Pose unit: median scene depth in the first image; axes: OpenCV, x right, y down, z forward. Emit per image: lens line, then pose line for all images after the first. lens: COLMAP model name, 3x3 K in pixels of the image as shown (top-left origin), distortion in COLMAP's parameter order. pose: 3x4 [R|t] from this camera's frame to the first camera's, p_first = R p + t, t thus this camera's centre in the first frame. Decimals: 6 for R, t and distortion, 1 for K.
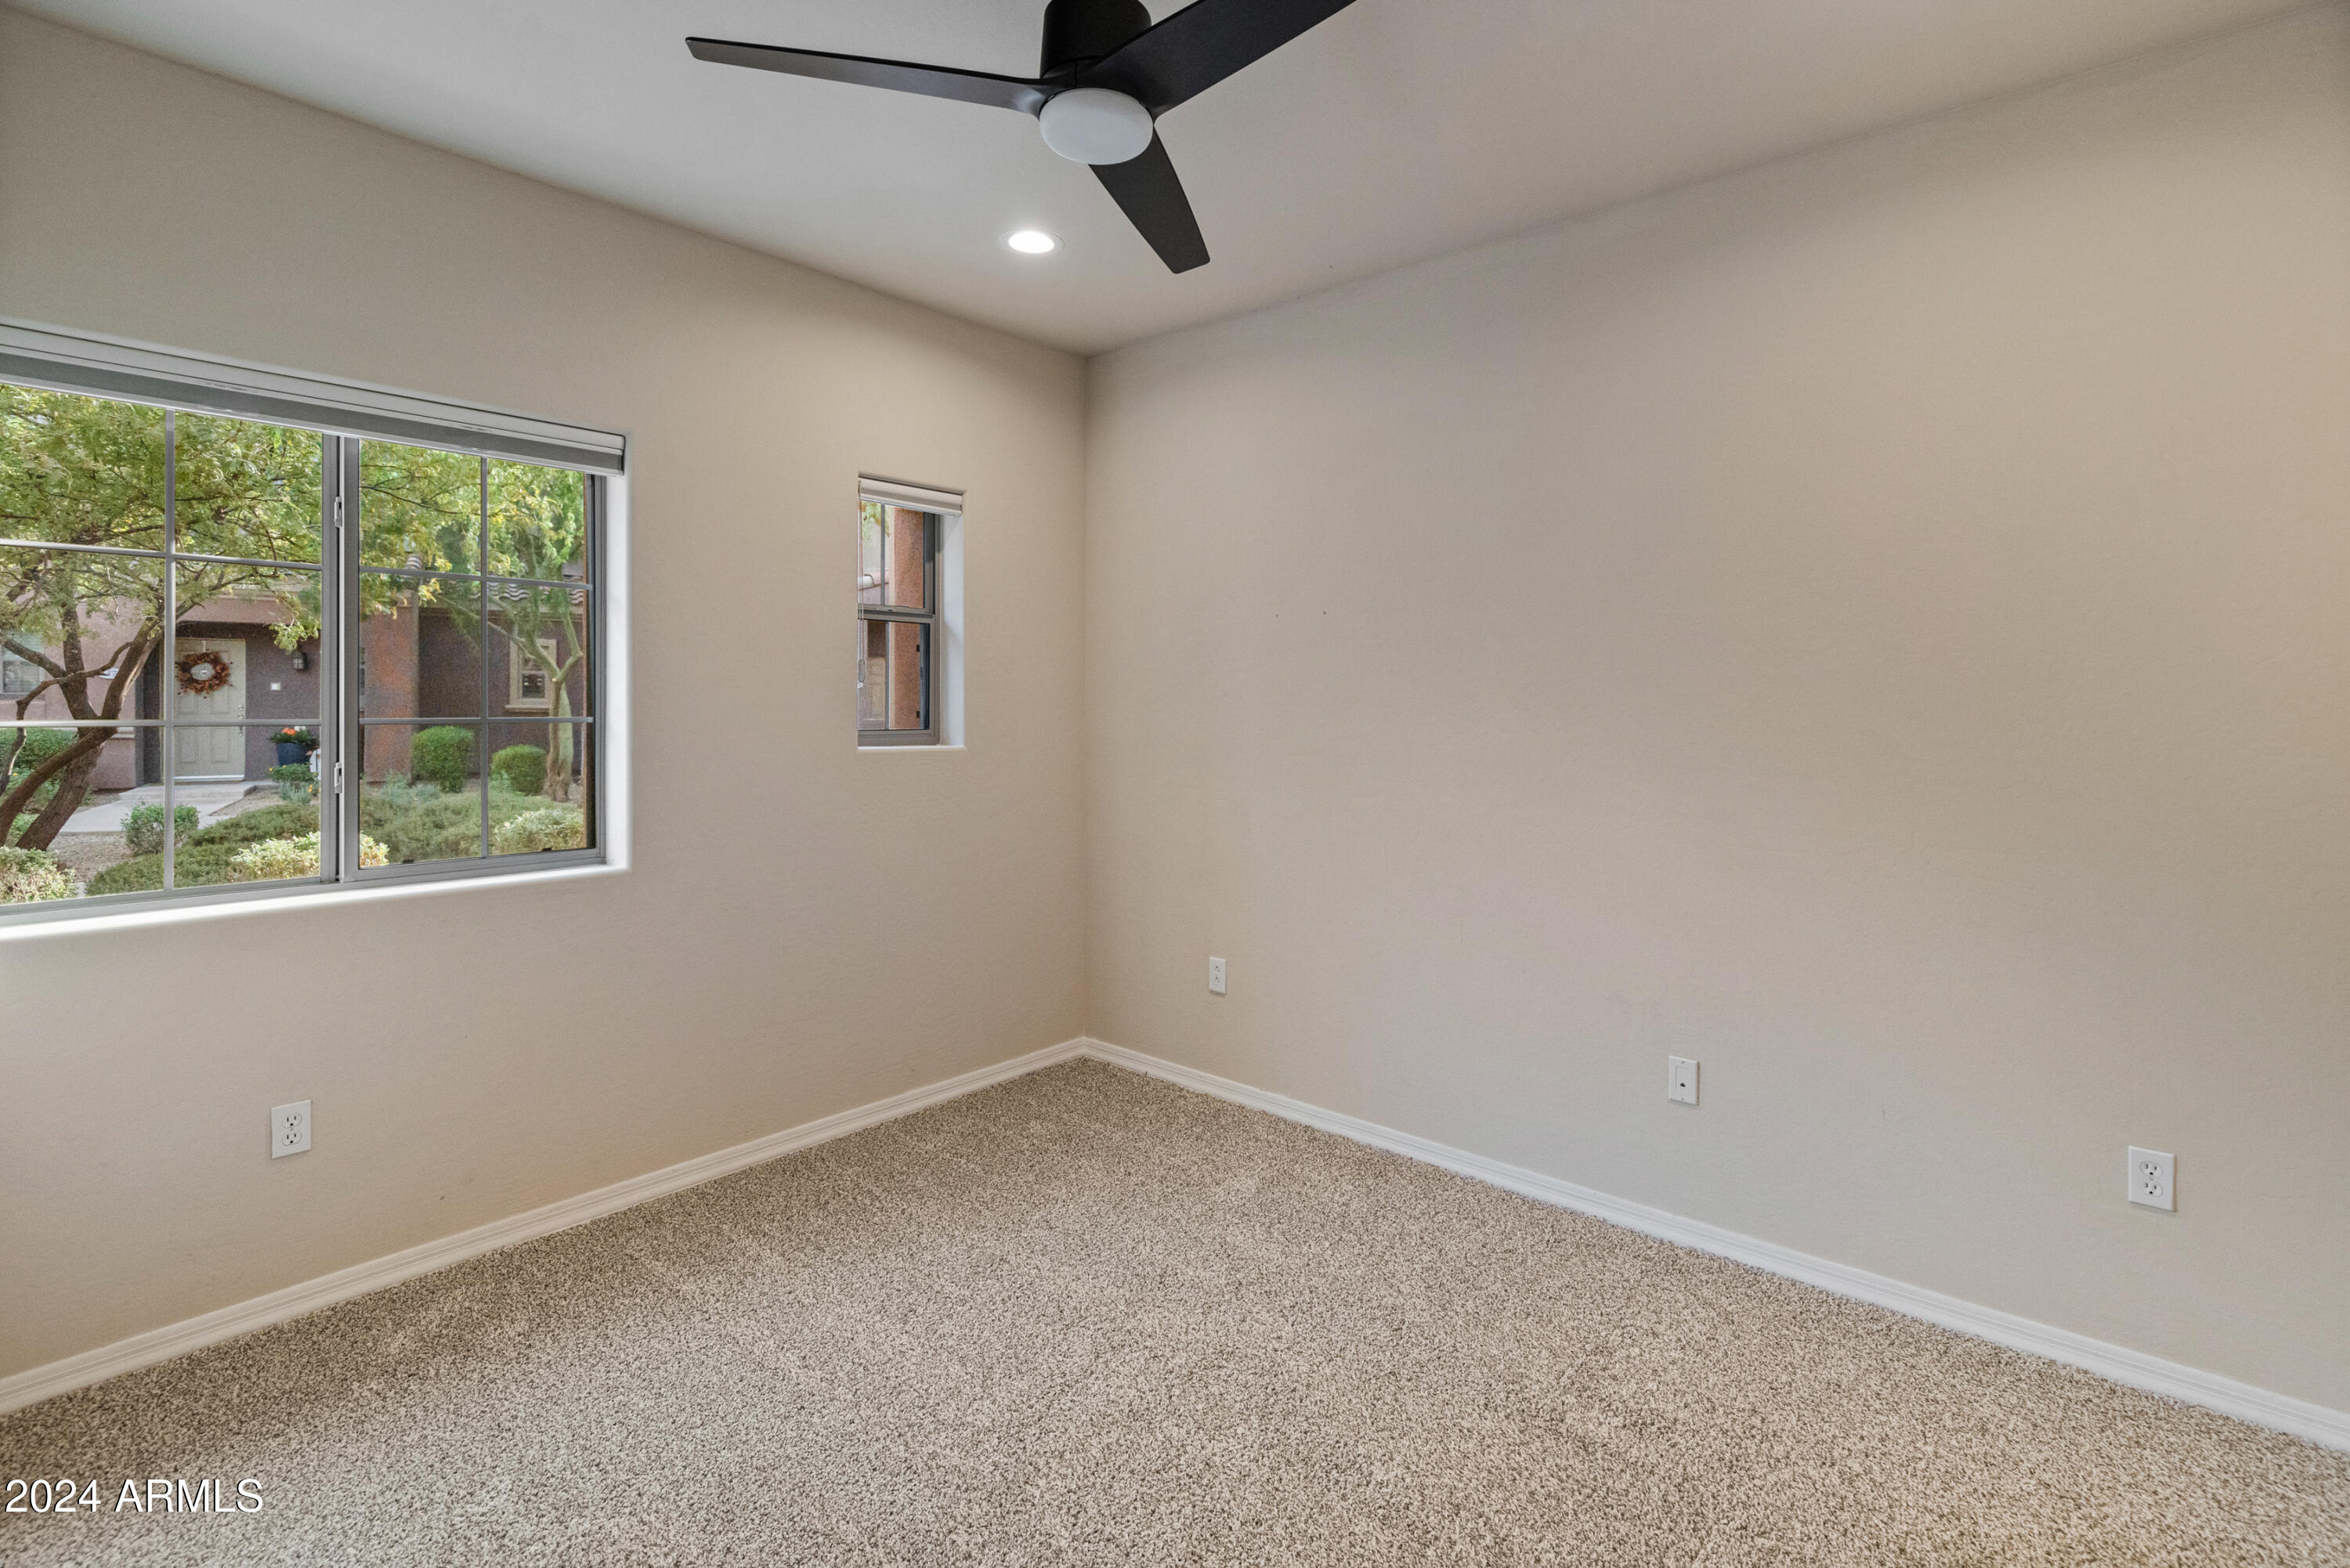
lens RADIAL K [[1099.3, 0, 1175.6], [0, 1099.3, 717.3], [0, 0, 1]] dist [0.003332, 0.000122]
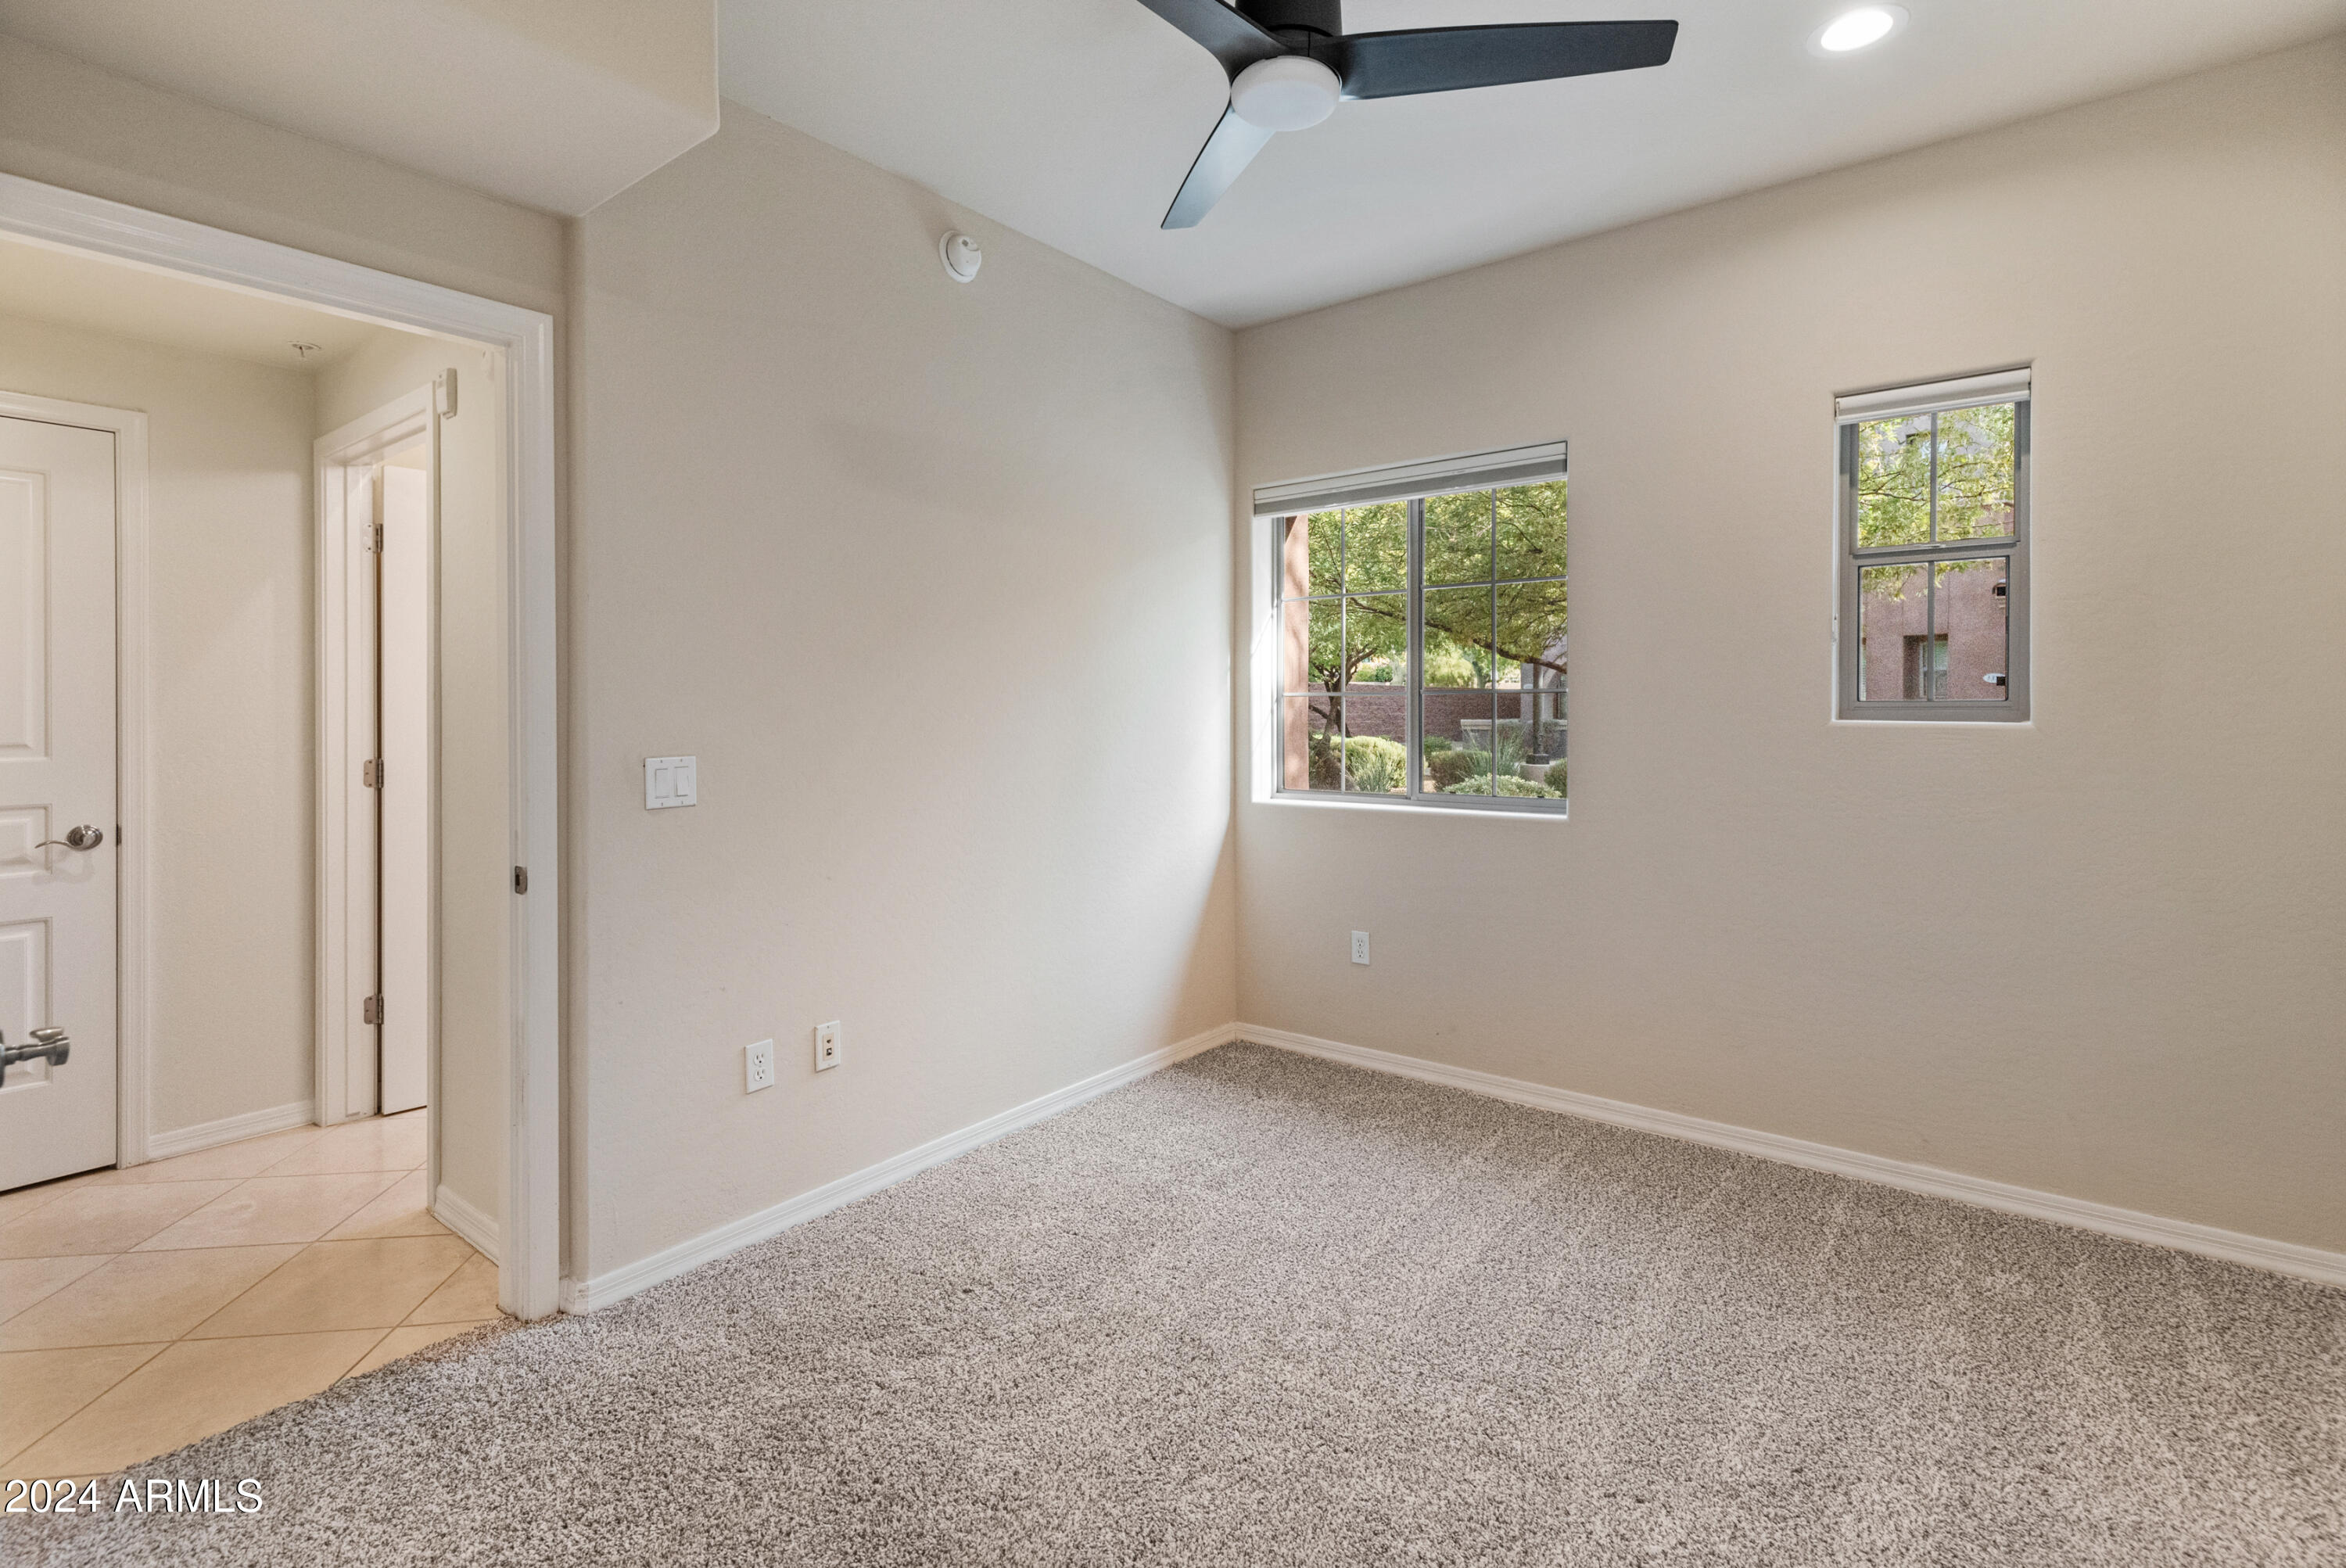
lens RADIAL K [[1097.6, 0, 1173.6], [0, 1097.6, 717.4], [0, 0, 1]] dist [0.003332, 0.000122]
pose [[0.046043, 0.006597, -0.998918, 0.653362], [-0.004195, 0.999971, 0.006411, 0.027839], [0.998931, 0.003895, 0.046069, 0.563087]]
